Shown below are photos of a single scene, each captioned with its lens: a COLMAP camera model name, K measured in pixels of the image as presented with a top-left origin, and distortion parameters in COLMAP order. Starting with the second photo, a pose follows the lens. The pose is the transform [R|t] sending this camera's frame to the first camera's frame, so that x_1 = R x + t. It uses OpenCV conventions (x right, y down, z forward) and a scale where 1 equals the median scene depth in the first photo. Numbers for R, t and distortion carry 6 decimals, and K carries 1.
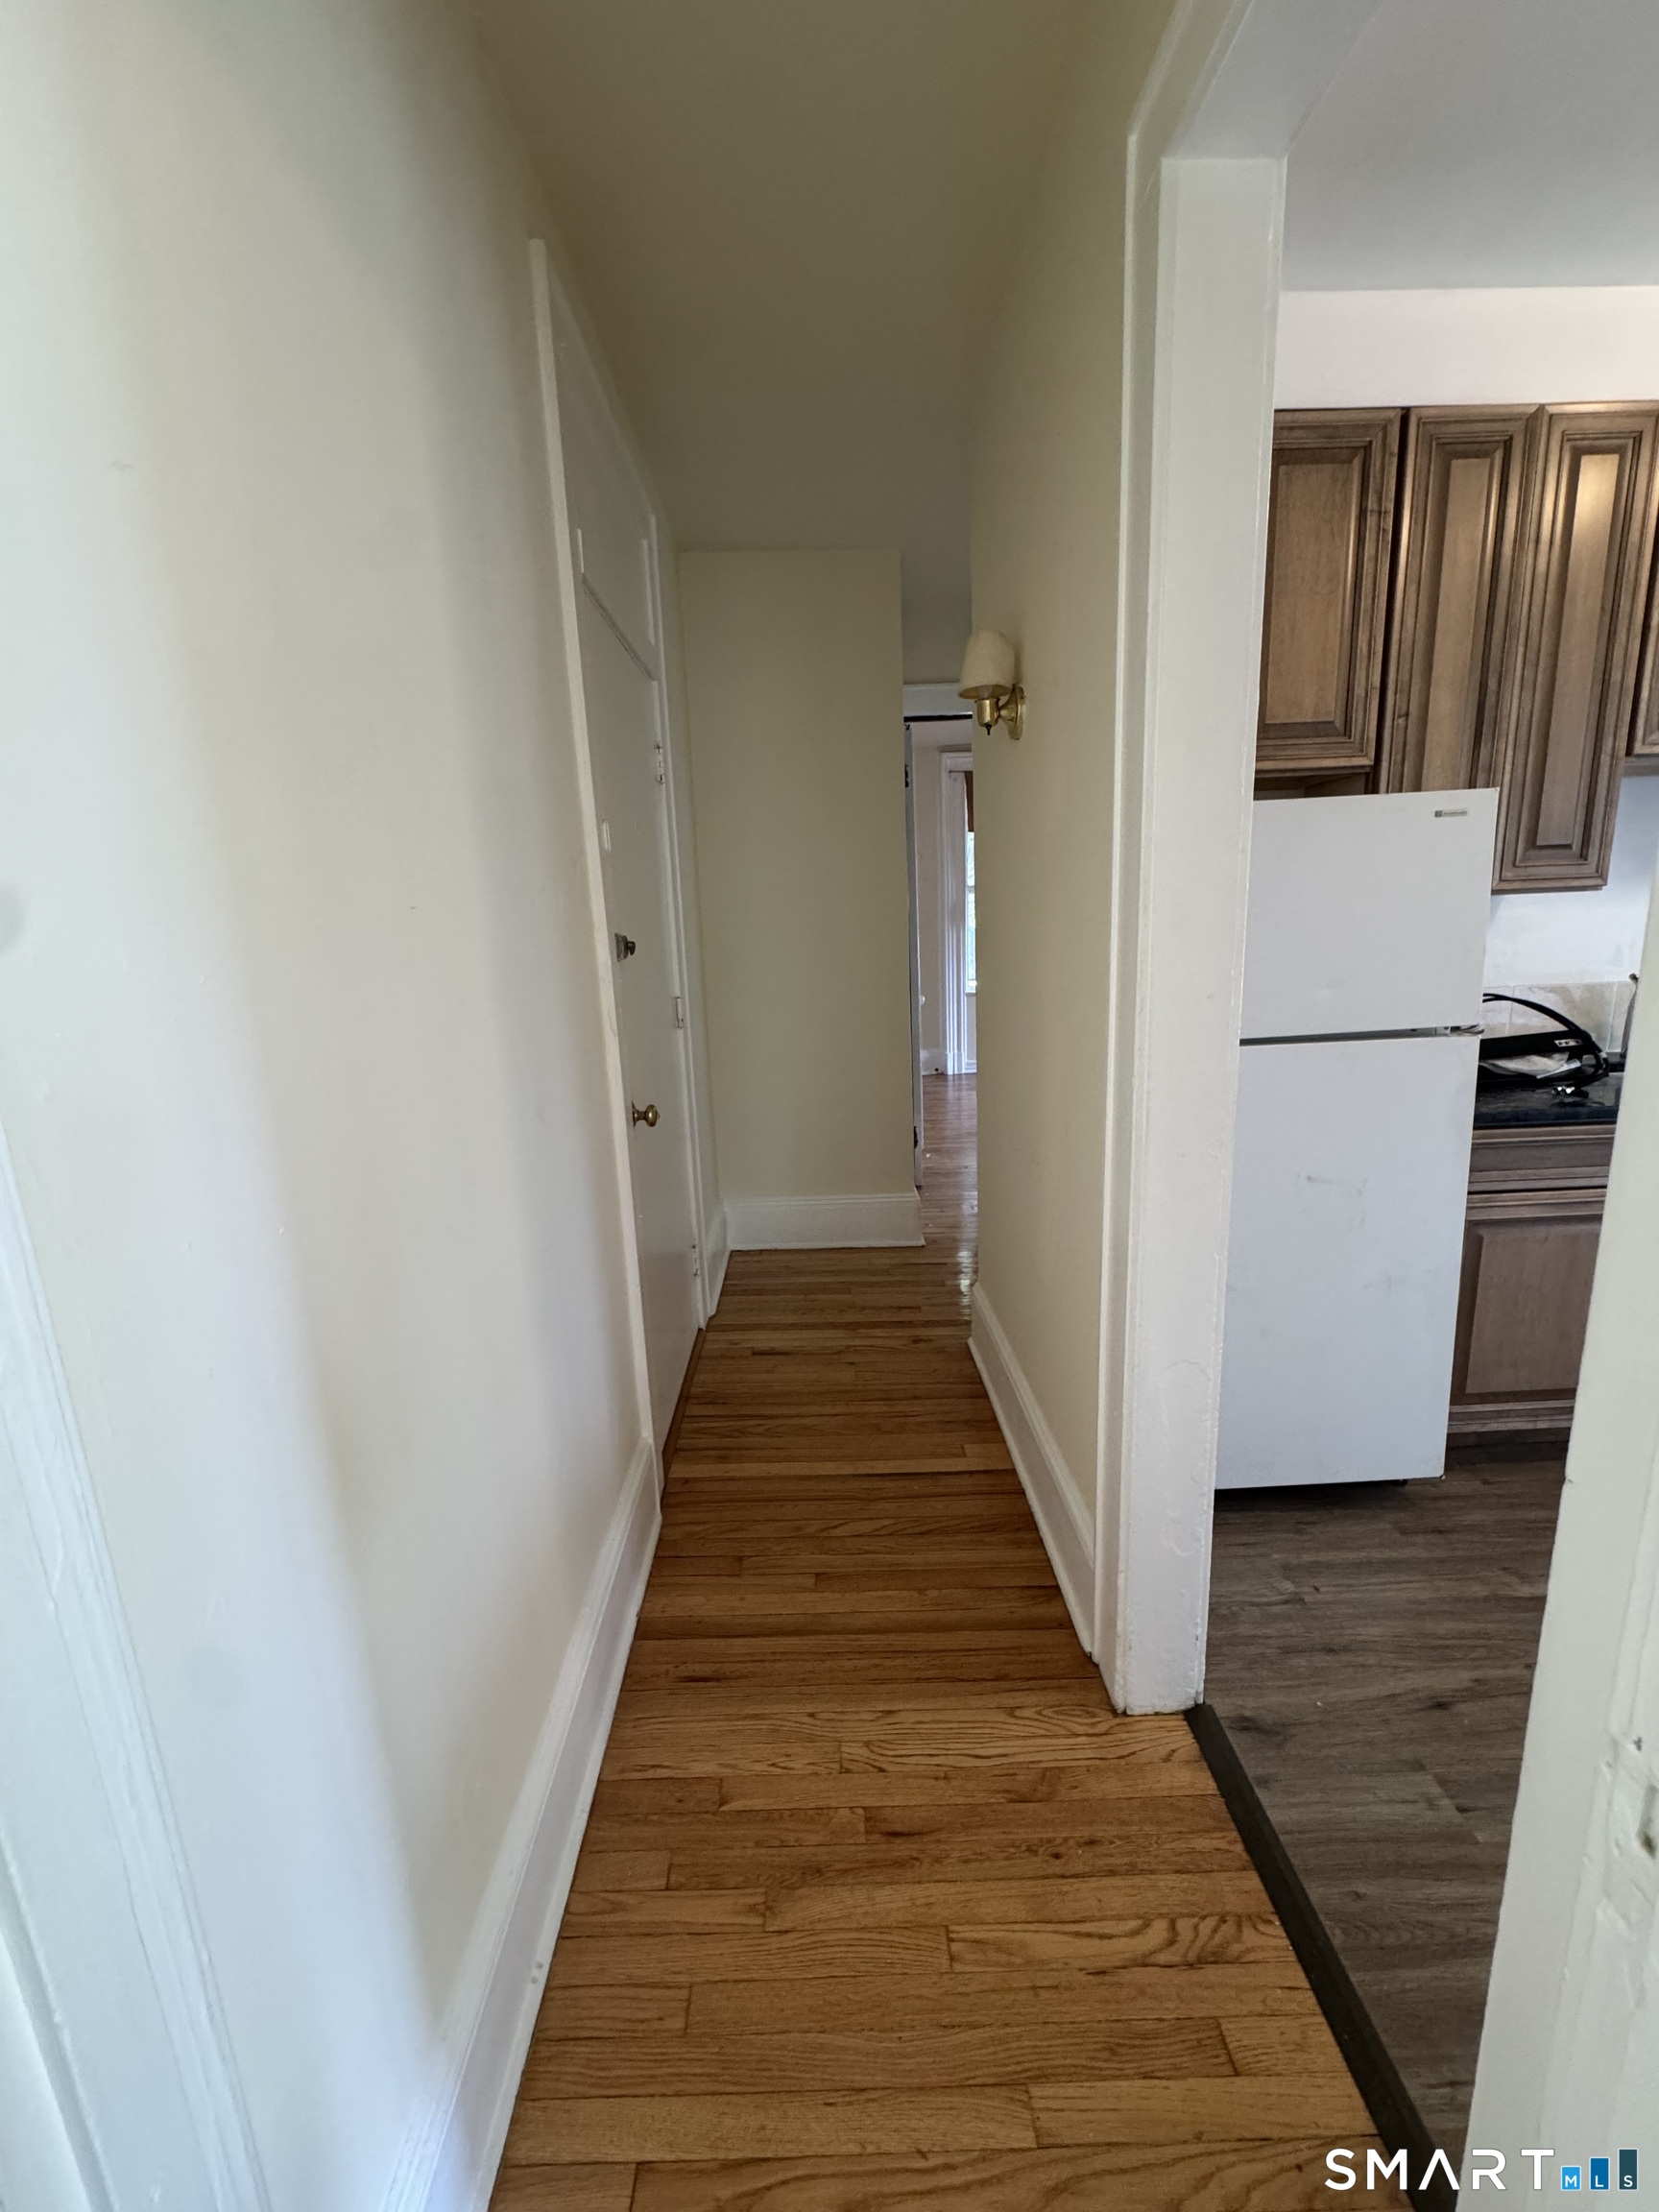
lens RADIAL K [[884.0, 0, 825.0], [0, 884.0, 1101.4], [0, 0, 1]] dist [-0.001083, -0.000079]
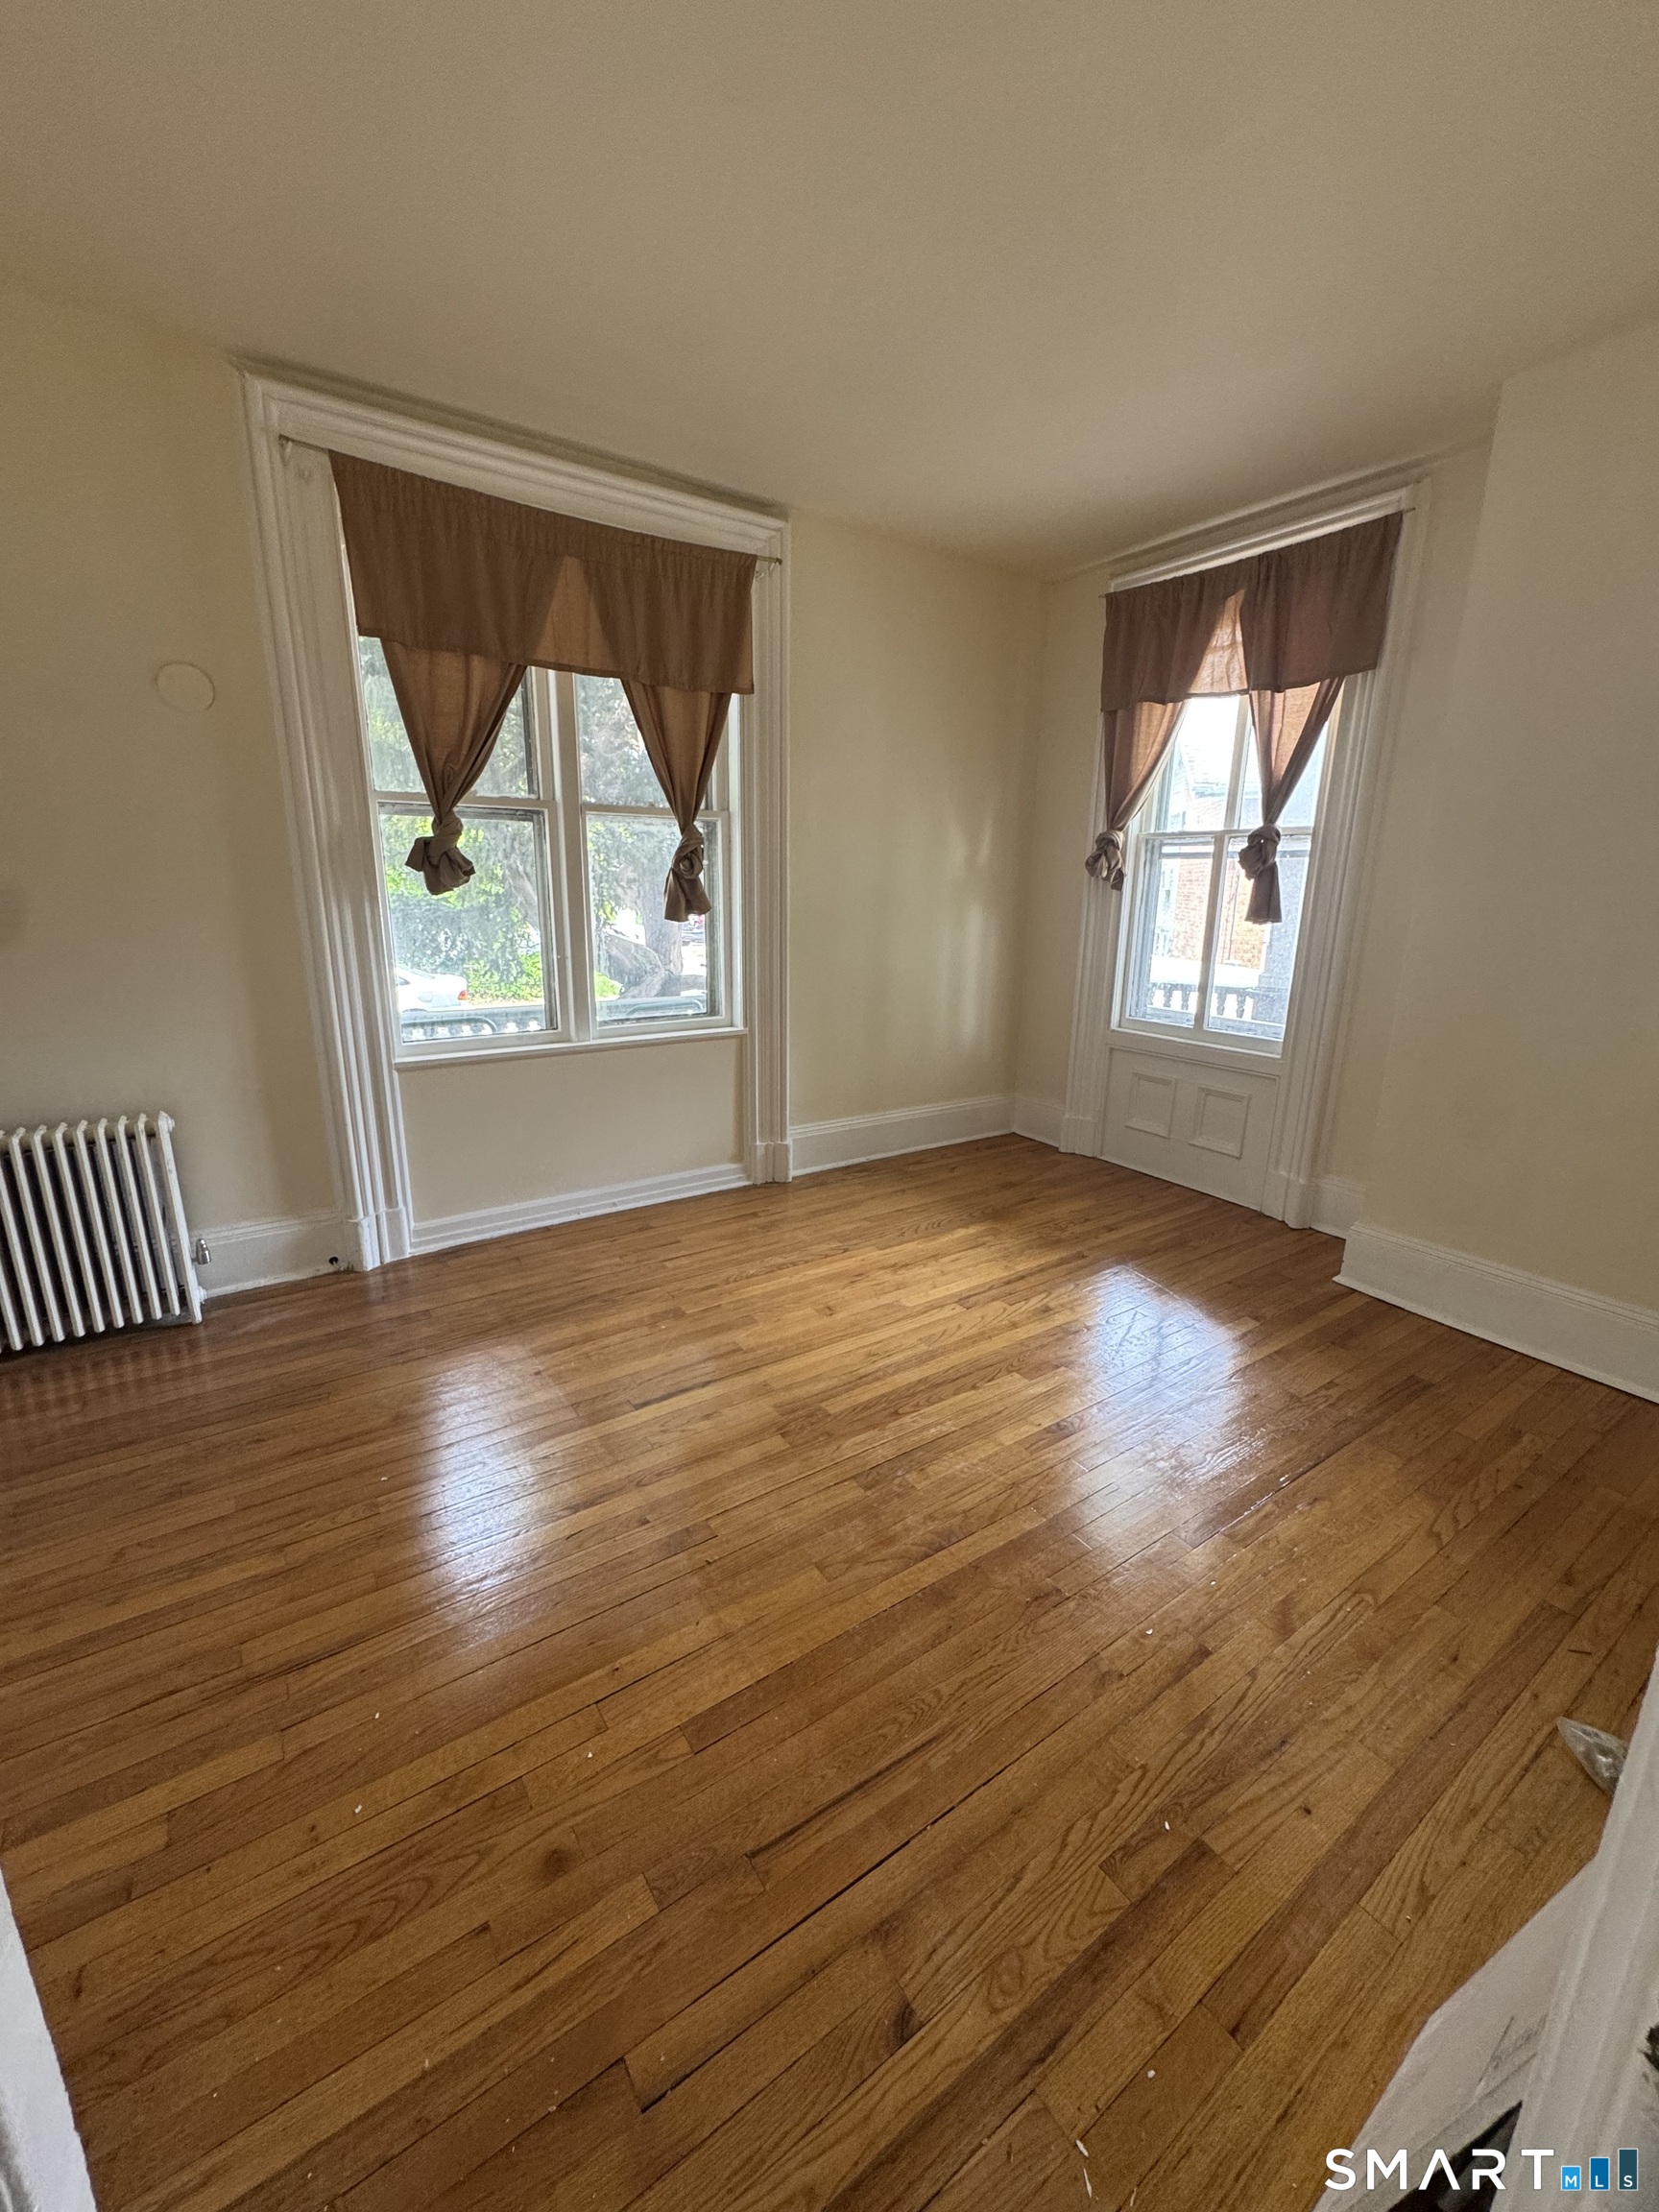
lens RADIAL K [[884.0, 0, 835.4], [0, 884.0, 1108.3], [0, 0, 1]] dist [-0.001083, -0.000079]
pose [[0.824547, -0.087167, 0.559038, 0.098491], [0.067934, 0.996166, 0.055127, -0.111917], [-0.561700, -0.007477, 0.827307, 0.560619]]
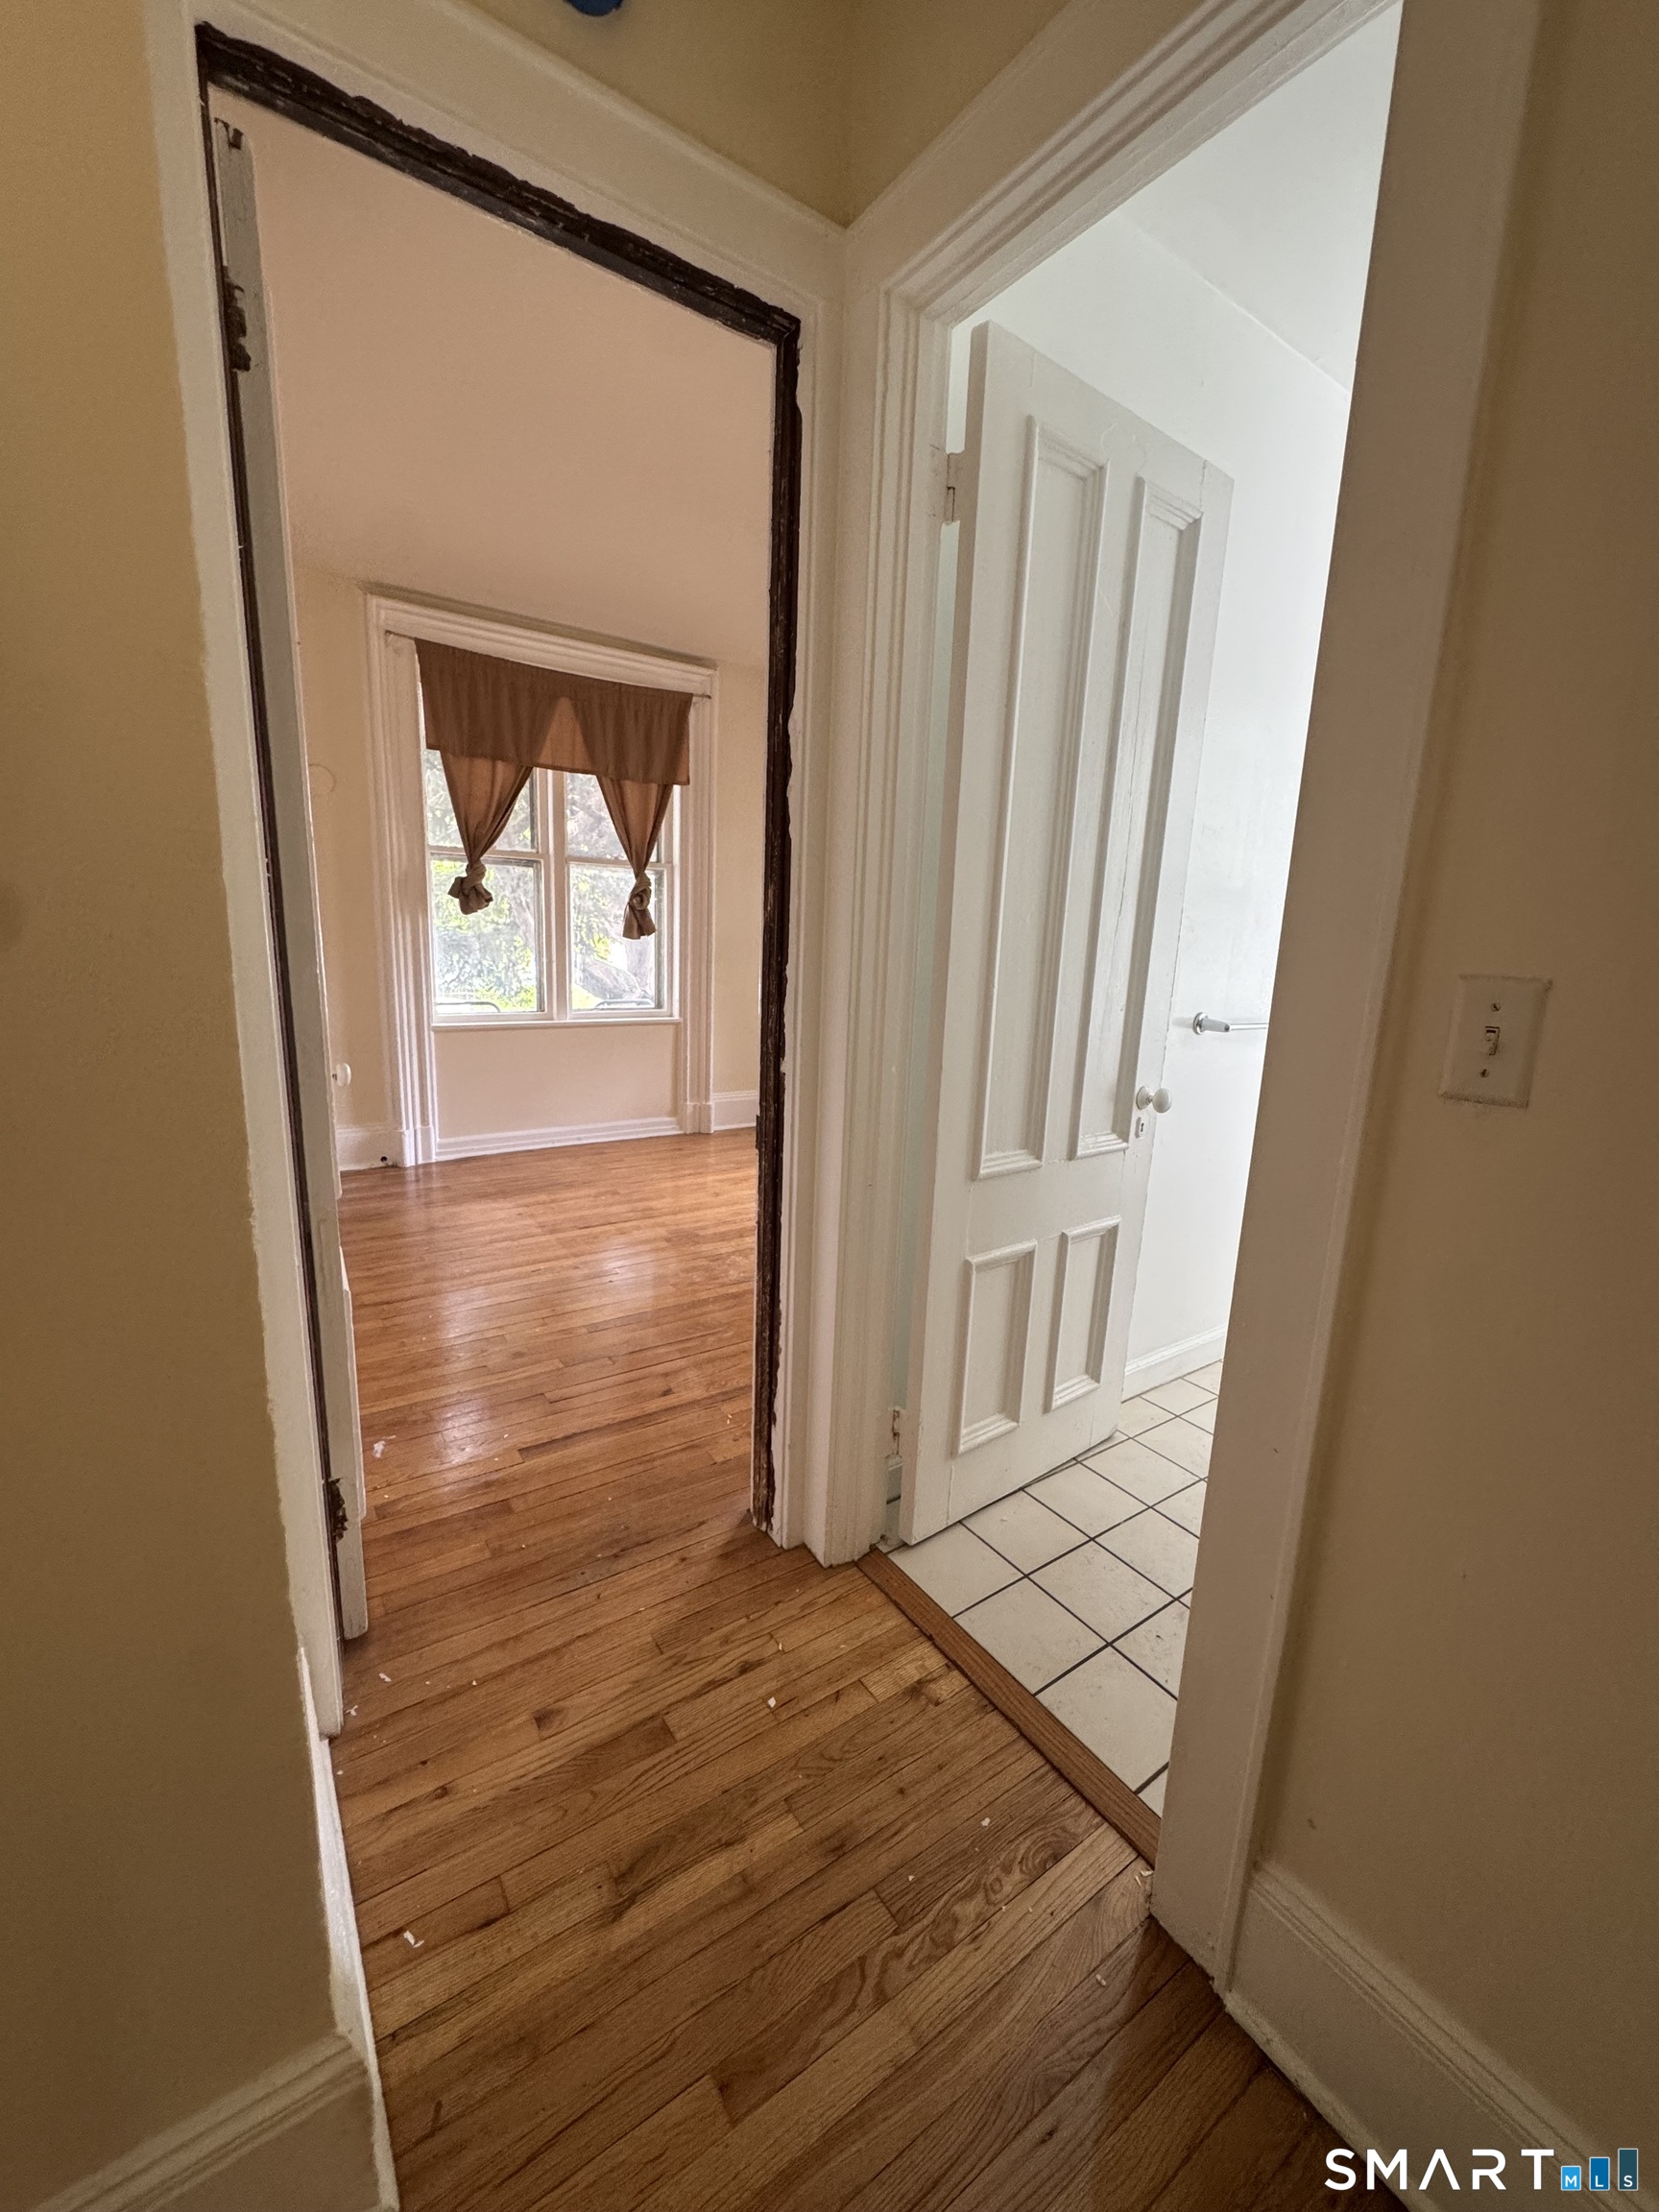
lens RADIAL K [[884.0, 0, 834.4], [0, 884.0, 1109.9], [0, 0, 1]] dist [-0.001083, -0.000079]
pose [[0.823308, -0.037559, 0.566351, 0.044107], [0.041859, 0.999109, 0.005408, -0.059909], [-0.566050, 0.019254, 0.824146, 0.365356]]
